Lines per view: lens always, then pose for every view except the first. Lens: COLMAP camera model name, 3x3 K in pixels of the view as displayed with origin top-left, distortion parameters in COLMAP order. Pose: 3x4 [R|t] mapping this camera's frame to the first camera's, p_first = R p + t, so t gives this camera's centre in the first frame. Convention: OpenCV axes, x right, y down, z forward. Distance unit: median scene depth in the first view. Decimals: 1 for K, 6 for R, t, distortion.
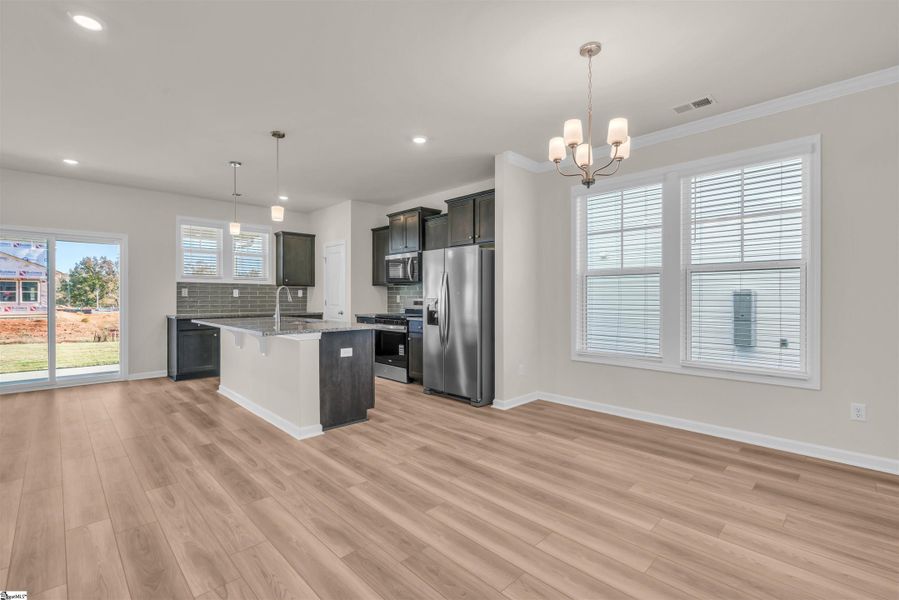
lens RADIAL K [[405.9, 0, 446.1], [0, 405.9, 295.4], [0, 0, 1]] dist [-0.003230, 0.000431]
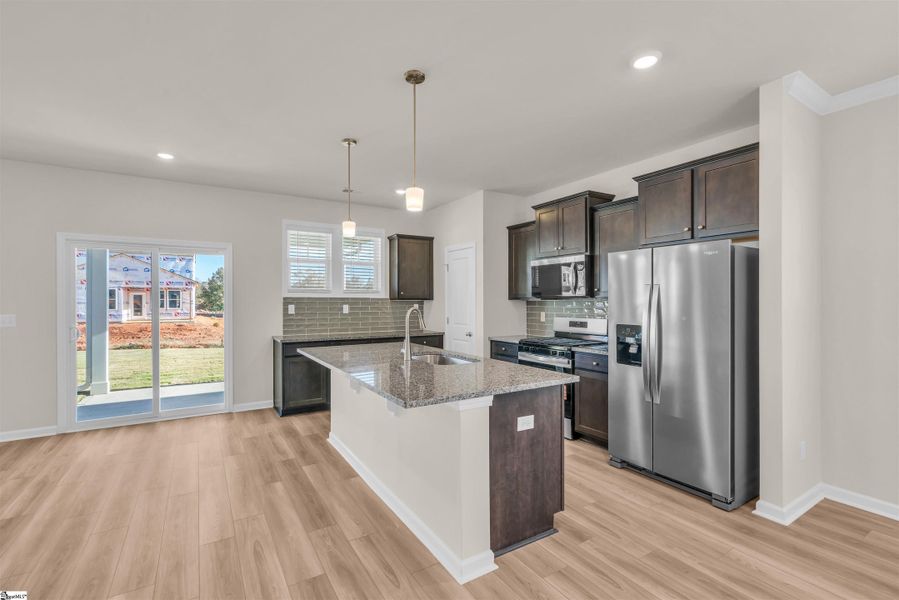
lens RADIAL K [[405.9, 0, 446.7], [0, 405.9, 298.2], [0, 0, 1]] dist [-0.003230, 0.000431]
pose [[0.976152, -0.003482, -0.217059, -0.185202], [0.002599, 0.999987, -0.004354, -0.034207], [0.217071, 0.003686, 0.976149, 0.312537]]
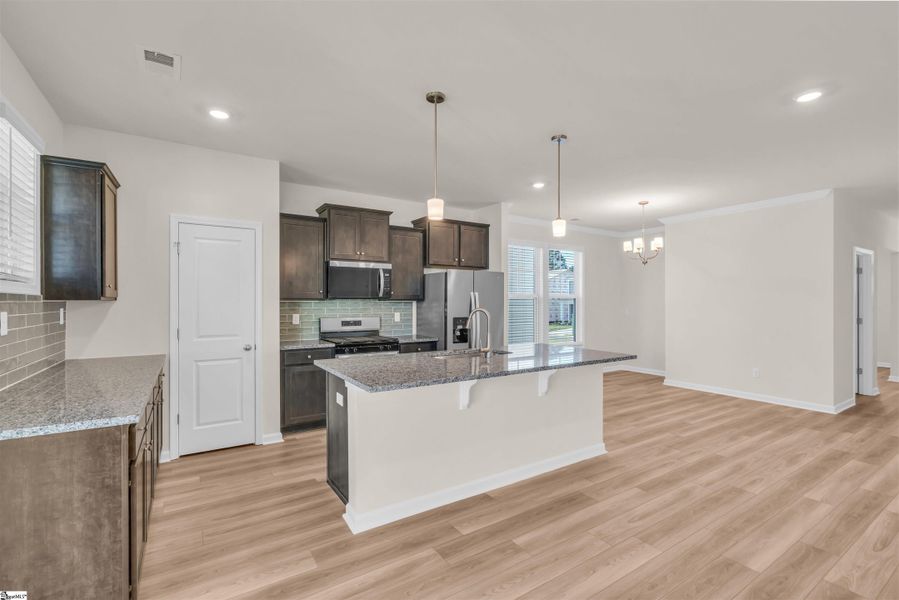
lens RADIAL K [[405.9, 0, 447.4], [0, 405.9, 299.5], [0, 0, 1]] dist [-0.003230, 0.000431]
pose [[0.190521, 0.003236, 0.981678, -1.086960], [-0.001522, 0.999994, -0.003002, -0.034265], [-0.981682, -0.000922, 0.190525, 0.875010]]
